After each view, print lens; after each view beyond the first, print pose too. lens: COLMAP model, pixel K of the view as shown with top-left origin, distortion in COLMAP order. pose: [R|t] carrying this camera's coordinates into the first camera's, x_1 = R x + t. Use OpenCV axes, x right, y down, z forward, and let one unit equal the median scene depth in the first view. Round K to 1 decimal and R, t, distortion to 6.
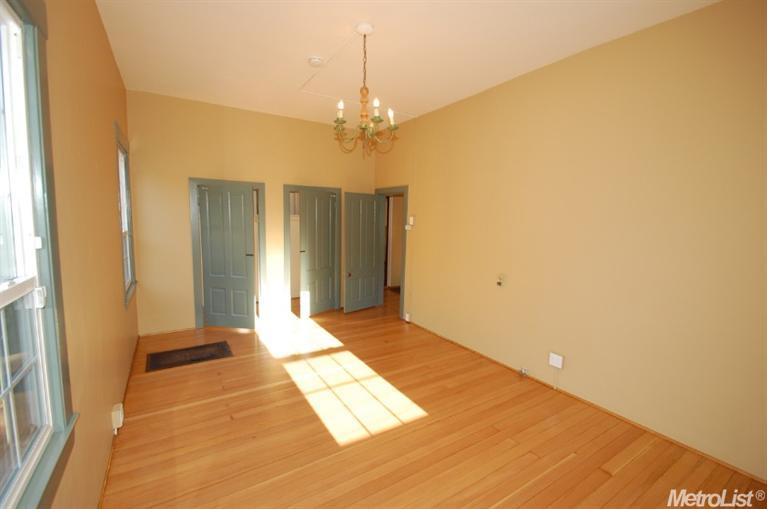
lens RADIAL K [[338.0, 0, 380.1], [0, 338.0, 255.6], [0, 0, 1]] dist [0.009971, -0.014725]
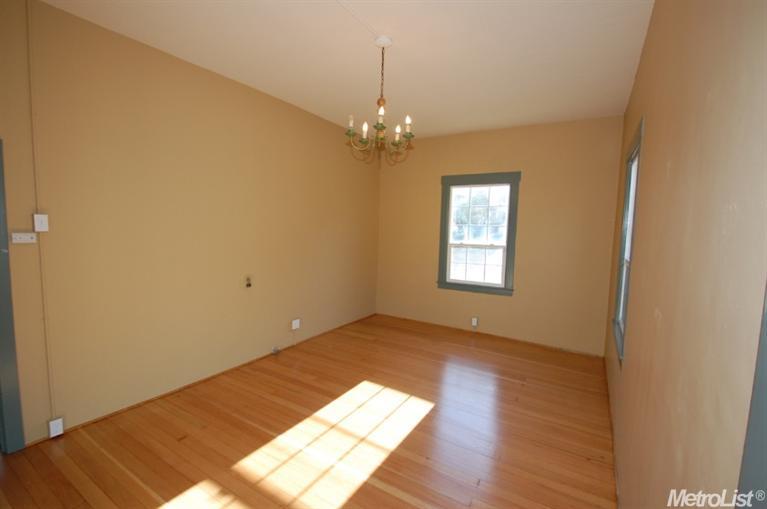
lens RADIAL K [[338.0, 0, 380.1], [0, 338.0, 255.6], [0, 0, 1]] dist [0.009971, -0.014725]
pose [[-0.439487, -0.105284, 0.892057, -0.764301], [0.077442, 0.984968, 0.154402, -0.137011], [-0.894904, 0.136940, -0.424728, 1.152809]]
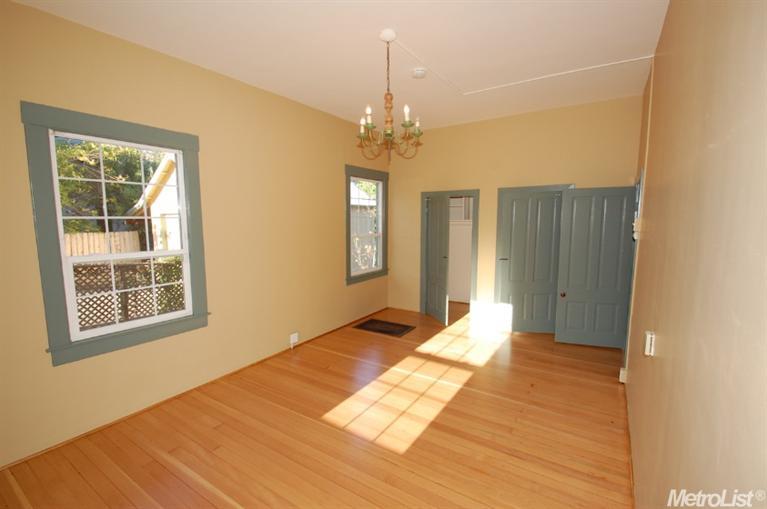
lens RADIAL K [[338.0, 0, 380.1], [0, 338.0, 255.6], [0, 0, 1]] dist [0.009971, -0.014725]
pose [[0.423625, 0.076716, -0.902583, 0.684792], [-0.090792, 0.994986, 0.041957, -0.044564], [0.901276, 0.064173, 0.428466, 0.448979]]
